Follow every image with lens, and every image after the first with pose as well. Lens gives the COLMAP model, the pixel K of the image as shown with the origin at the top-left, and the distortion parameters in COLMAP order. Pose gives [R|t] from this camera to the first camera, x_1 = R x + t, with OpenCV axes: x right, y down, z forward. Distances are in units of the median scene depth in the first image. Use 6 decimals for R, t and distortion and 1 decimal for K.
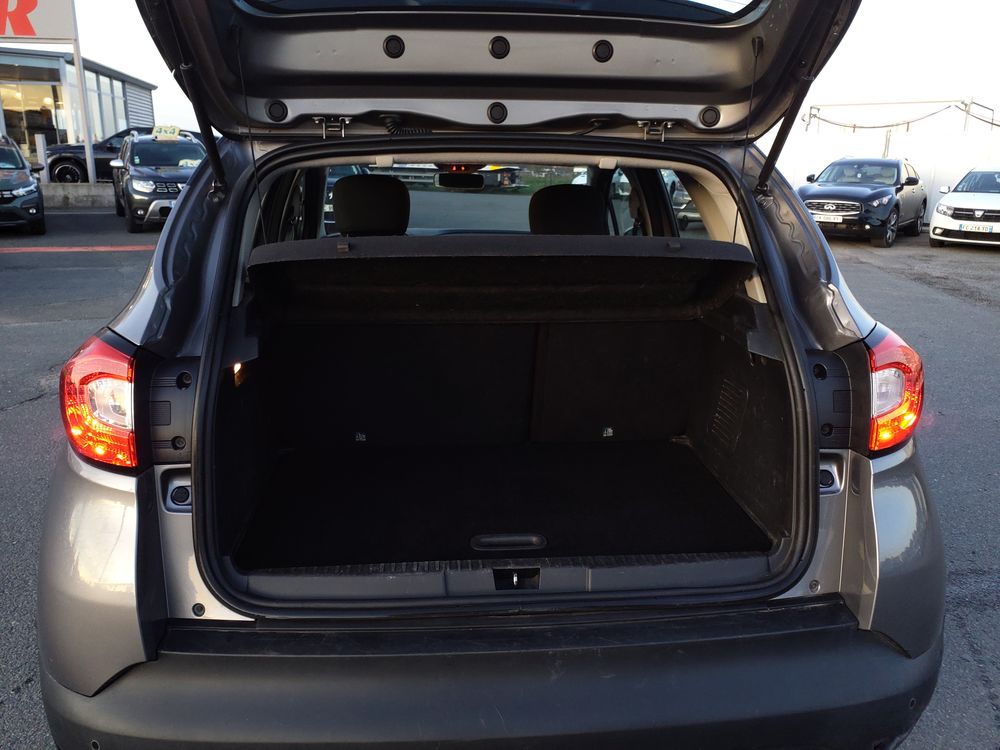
lens RADIAL K [[805.3, 0, 516.0], [0, 805.3, 390.0], [0, 0, 1]] dist [0.005350, -0.007944]
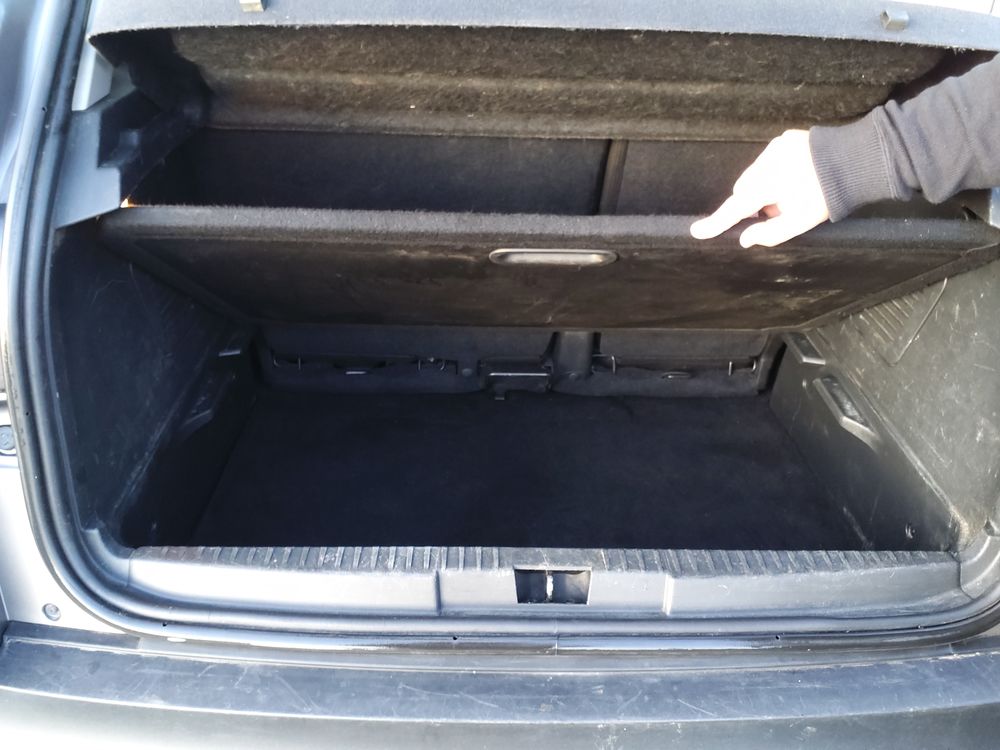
lens RADIAL K [[802.3, 0, 500.7], [0, 802.3, 377.0], [0, 0, 1]] dist [0.005088, -0.013677]
pose [[0.996212, 0.058613, -0.064231, -0.008661], [-0.039573, 0.963350, 0.265314, -0.086602], [0.077428, -0.261767, 0.962020, 0.446811]]
